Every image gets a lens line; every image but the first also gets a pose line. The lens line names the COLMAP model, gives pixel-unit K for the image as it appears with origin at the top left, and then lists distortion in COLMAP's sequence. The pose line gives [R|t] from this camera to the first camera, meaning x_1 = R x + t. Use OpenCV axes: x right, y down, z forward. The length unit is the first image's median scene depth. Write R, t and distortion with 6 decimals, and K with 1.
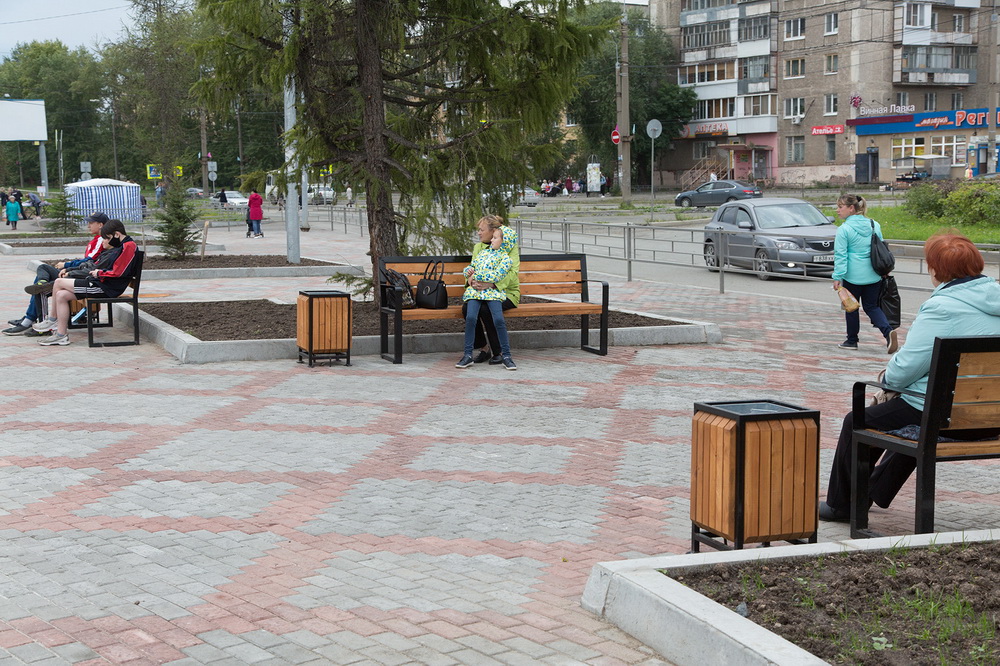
lens RADIAL K [[1432.7, 0, 501.0], [0, 1432.7, 332.2], [0, 0, 1]] dist [0.156027, 0.000000]
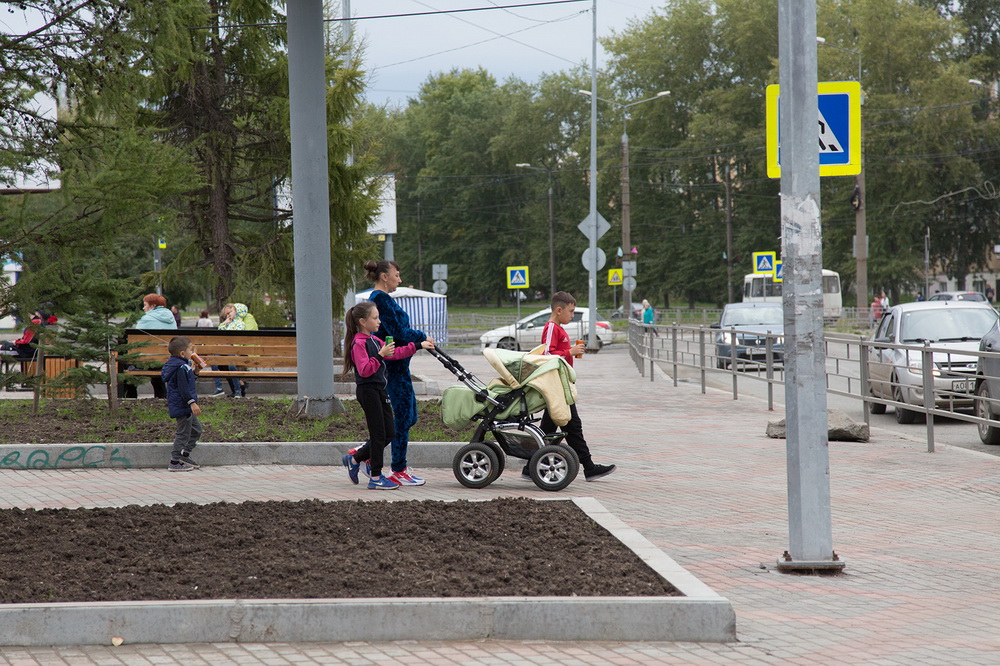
lens RADIAL K [[3031.9, 0, 499.7], [0, 3031.9, 333.3], [0, 0, 1]] dist [0.958838, 0.000000]
pose [[0.942342, 0.001131, -0.334650, 0.136889], [-0.032145, 0.995676, -0.087152, 0.023073], [0.333104, 0.092884, 0.938304, -0.195823]]
